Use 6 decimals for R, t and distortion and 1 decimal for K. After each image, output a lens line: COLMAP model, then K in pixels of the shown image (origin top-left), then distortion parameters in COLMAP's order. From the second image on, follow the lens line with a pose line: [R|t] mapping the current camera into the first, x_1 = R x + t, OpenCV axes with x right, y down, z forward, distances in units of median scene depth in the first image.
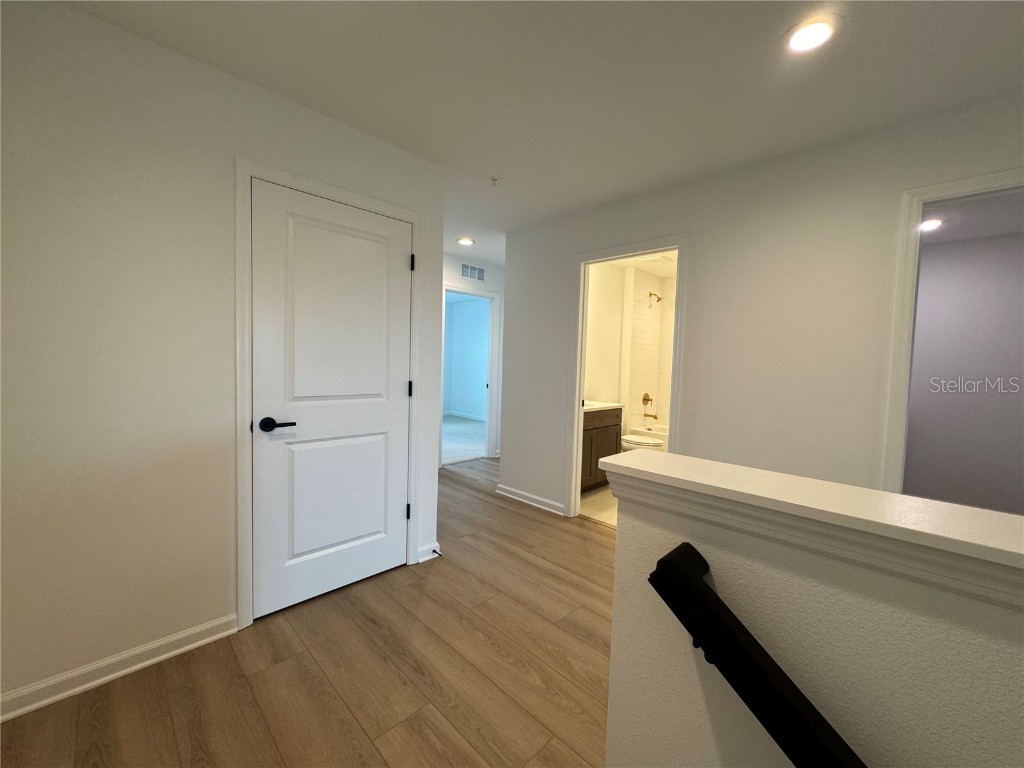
lens RADIAL K [[409.3, 0, 512.0], [0, 409.3, 384.0], [0, 0, 1]] dist [-0.007550, -0.000089]
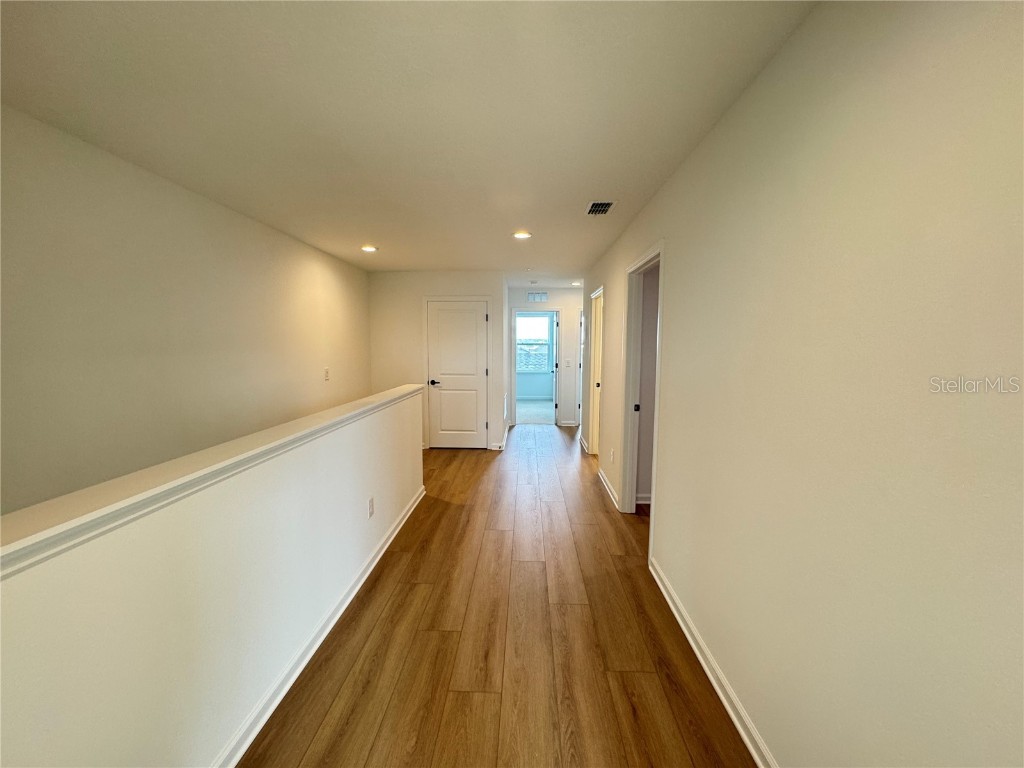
lens RADIAL K [[404.8, 0, 512.0], [0, 404.8, 384.0], [0, 0, 1]] dist [-0.001346, -0.000281]
pose [[0.685473, 0.047067, -0.726575, 1.906920], [-0.027335, 0.998868, 0.038917, -0.018721], [0.727584, -0.006816, 0.685984, -0.589635]]
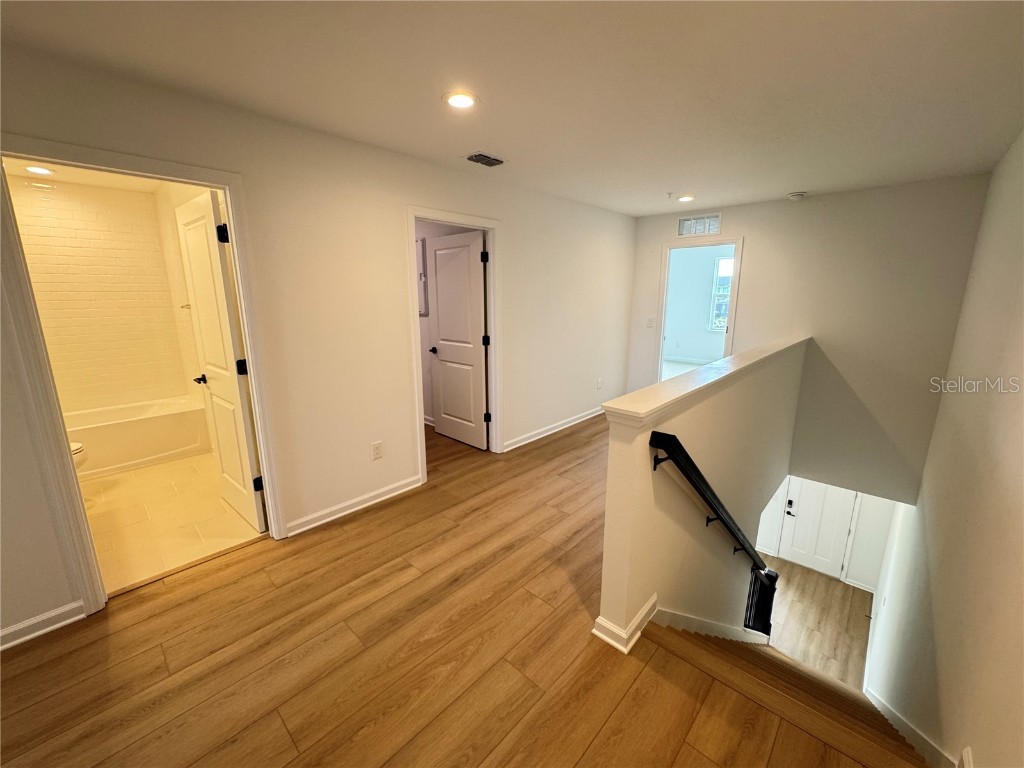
lens RADIAL K [[411.3, 0, 510.0], [0, 411.3, 382.0], [0, 0, 1]] dist [-0.001351, 0.000184]
pose [[-0.035793, -0.237072, 0.970832, -0.657623], [0.051984, 0.969698, 0.238712, -0.183551], [-0.998006, 0.059012, -0.022384, 0.683230]]
